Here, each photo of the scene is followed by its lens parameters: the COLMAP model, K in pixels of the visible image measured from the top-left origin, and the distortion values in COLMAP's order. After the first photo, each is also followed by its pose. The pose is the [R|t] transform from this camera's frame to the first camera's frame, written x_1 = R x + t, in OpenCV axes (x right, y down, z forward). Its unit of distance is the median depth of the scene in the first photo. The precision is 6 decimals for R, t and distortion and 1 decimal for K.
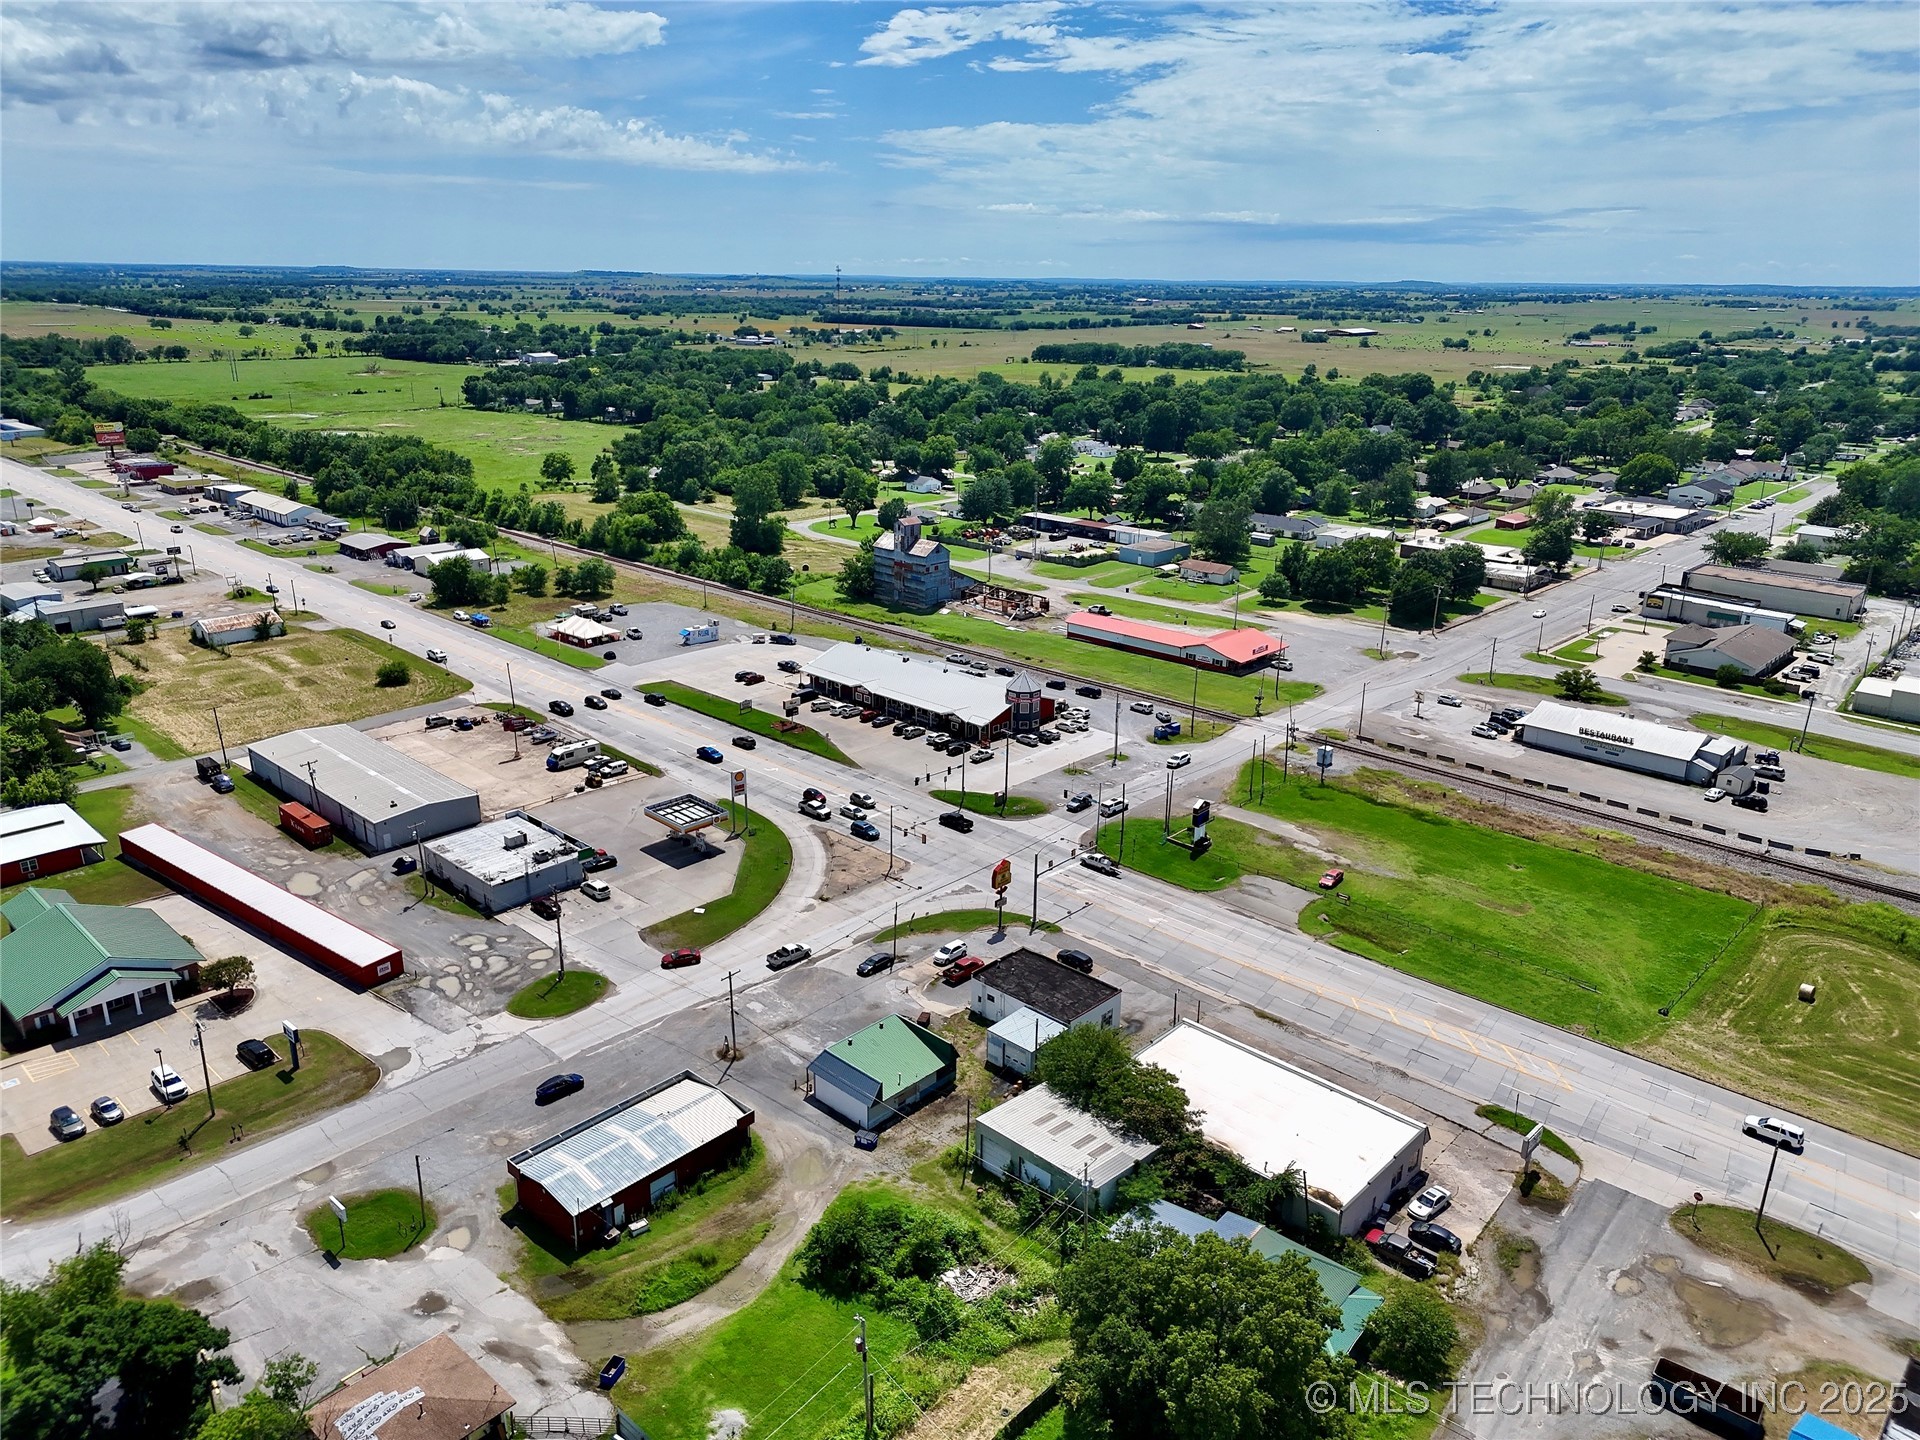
lens RADIAL K [[1340.4, 0, 960.0], [0, 1340.4, 720.0], [0, 0, 1]] dist [0.083321, -0.098266]
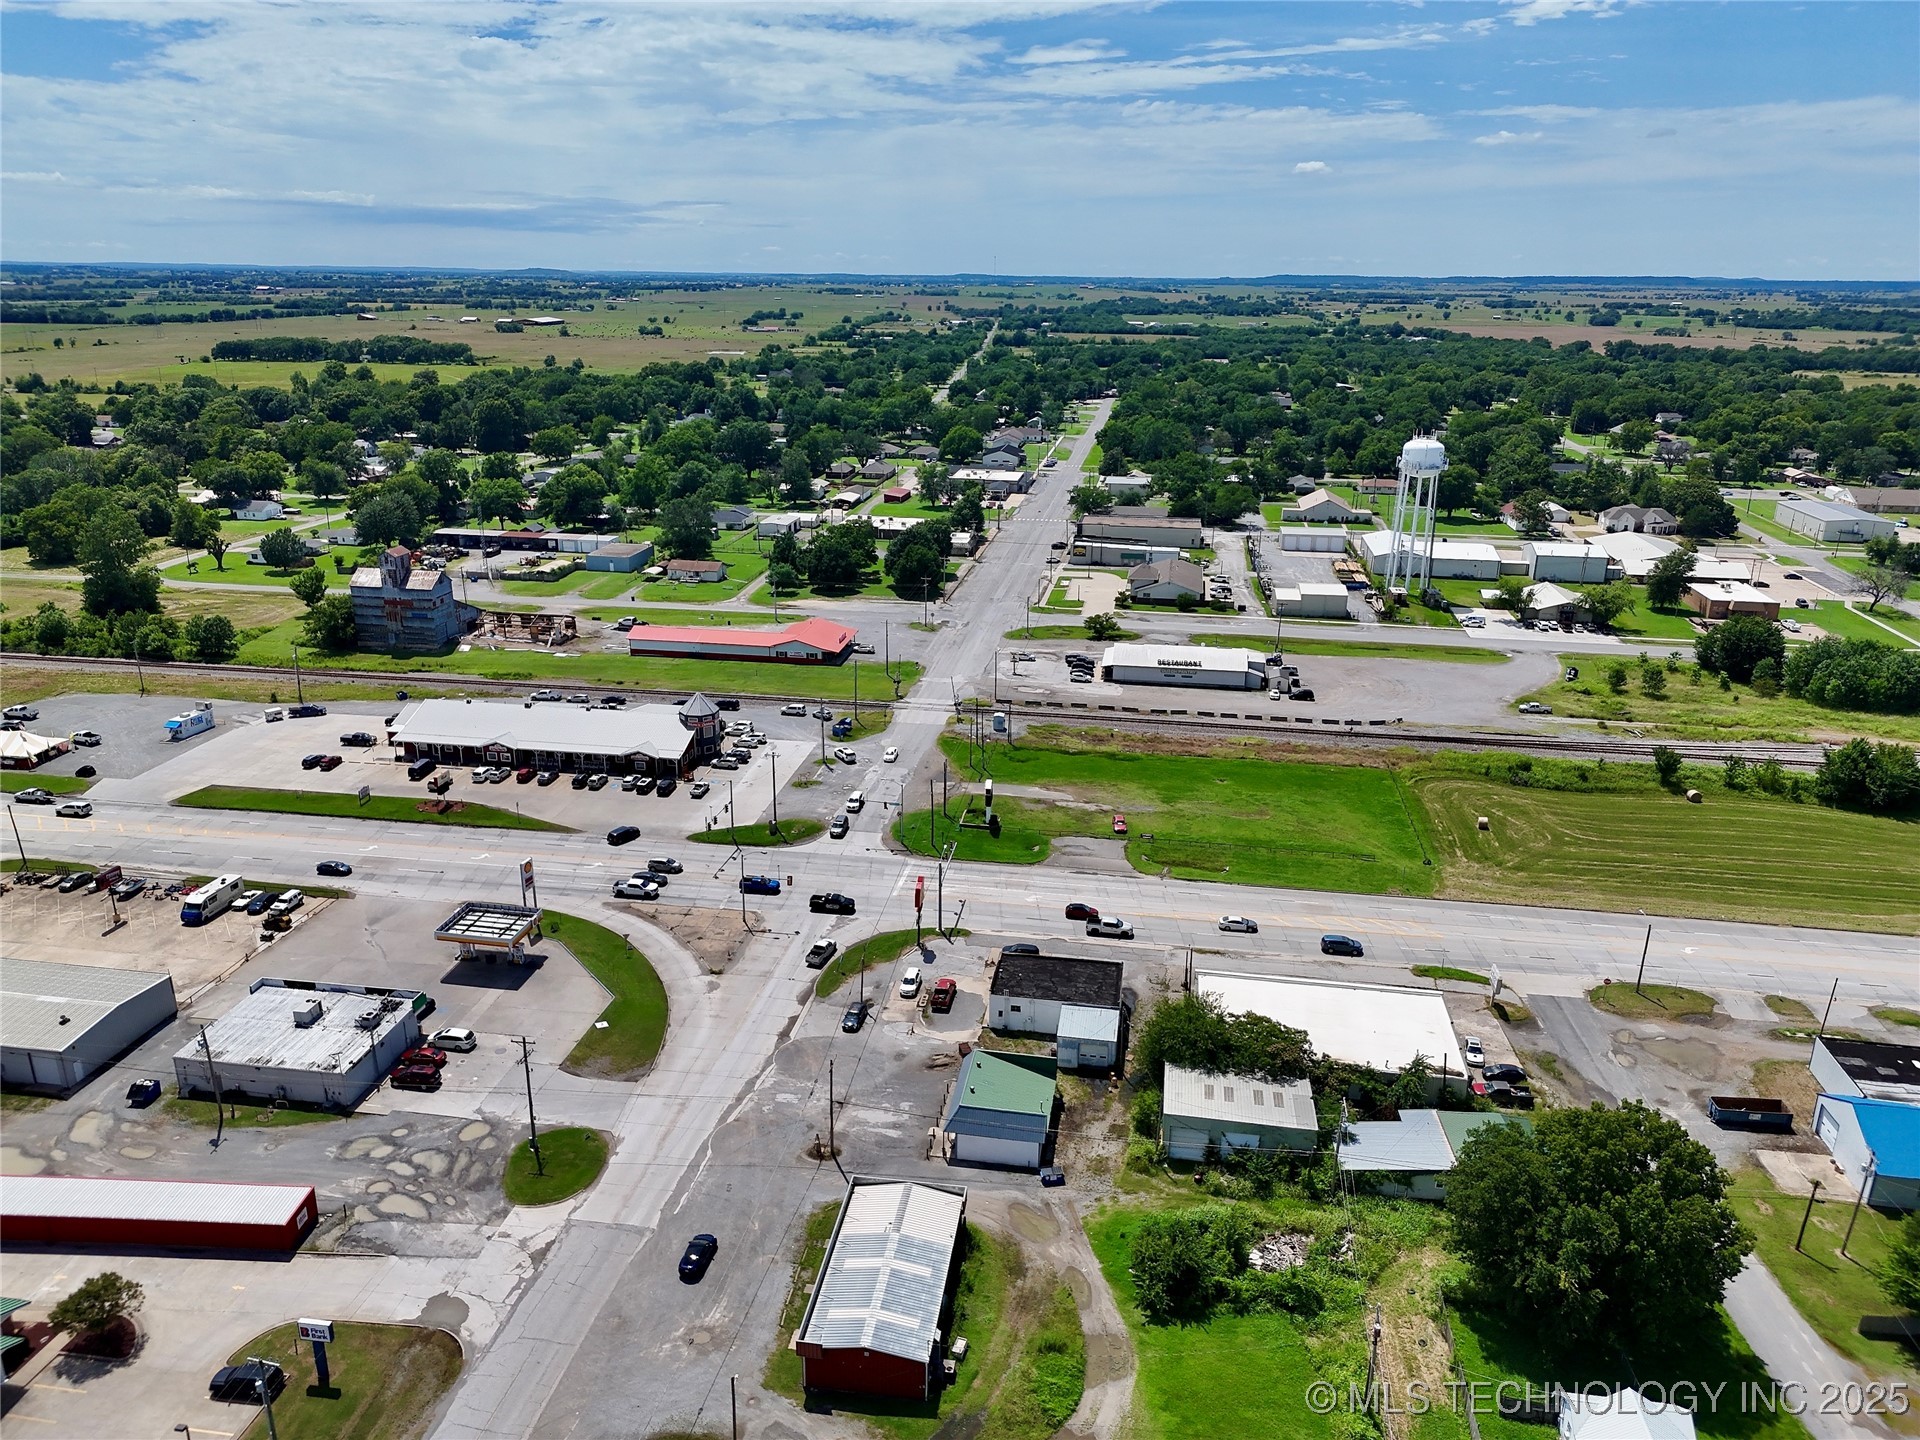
lens RADIAL K [[1340.4, 0, 960.0], [0, 1340.4, 720.0], [0, 0, 1]] dist [0.083321, -0.098266]
pose [[0.825567, -0.181526, 0.534311, -0.309685], [0.176858, 0.982376, 0.060486, -0.042865], [-0.535874, 0.044562, 0.843121, 0.108777]]
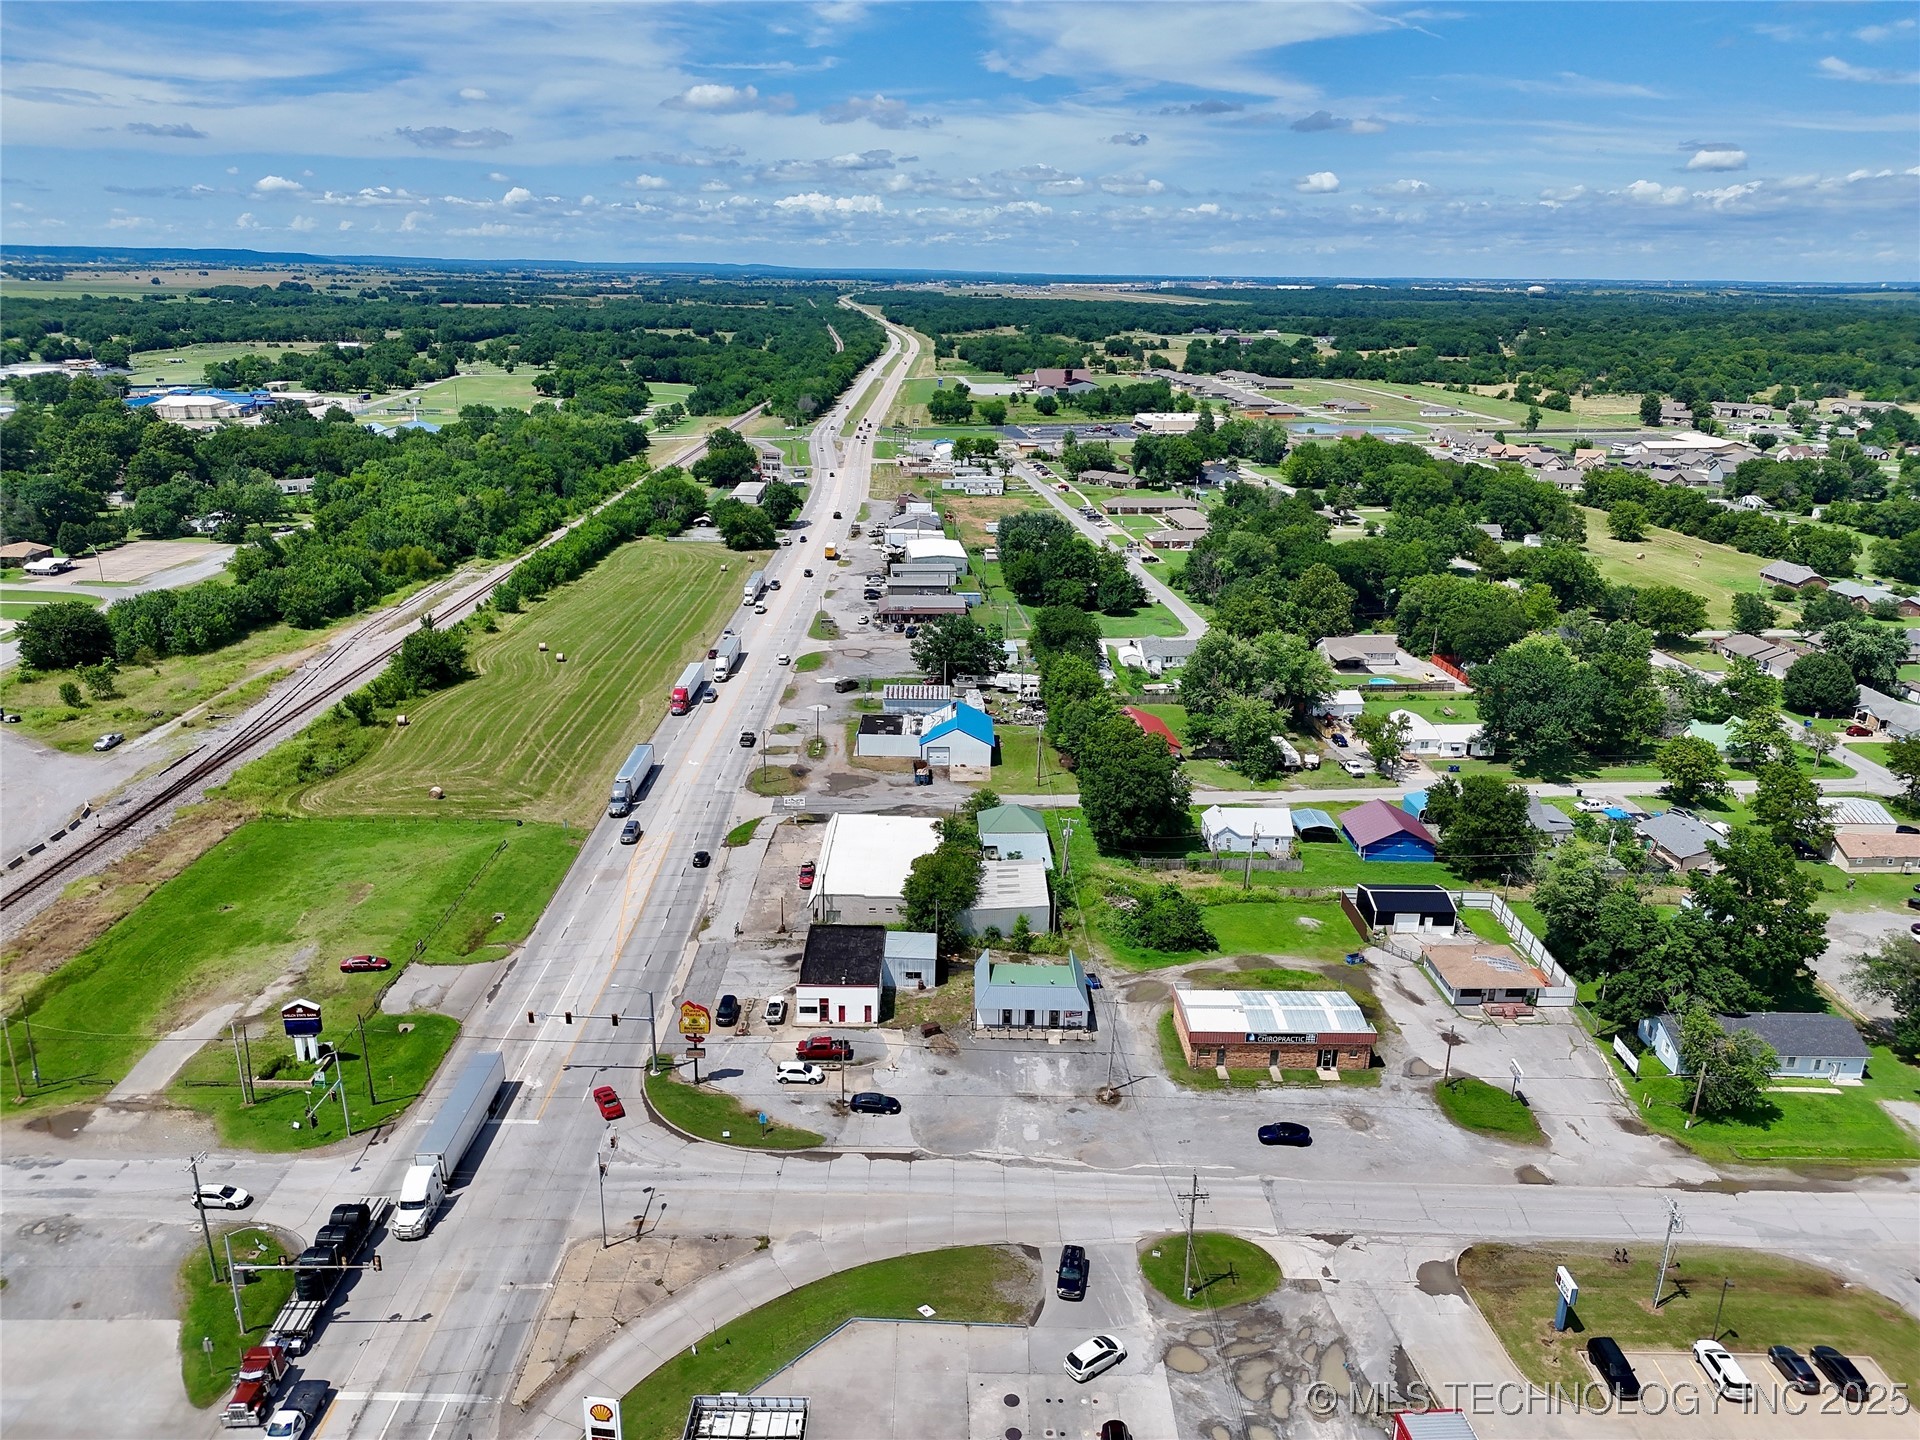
lens RADIAL K [[1340.4, 0, 960.0], [0, 1340.4, 720.0], [0, 0, 1]] dist [0.083321, -0.098266]
pose [[-0.686643, -0.252773, 0.681635, -0.402400], [0.205055, 0.832198, 0.515168, -0.286607], [-0.697476, 0.493510, -0.519591, 0.850705]]
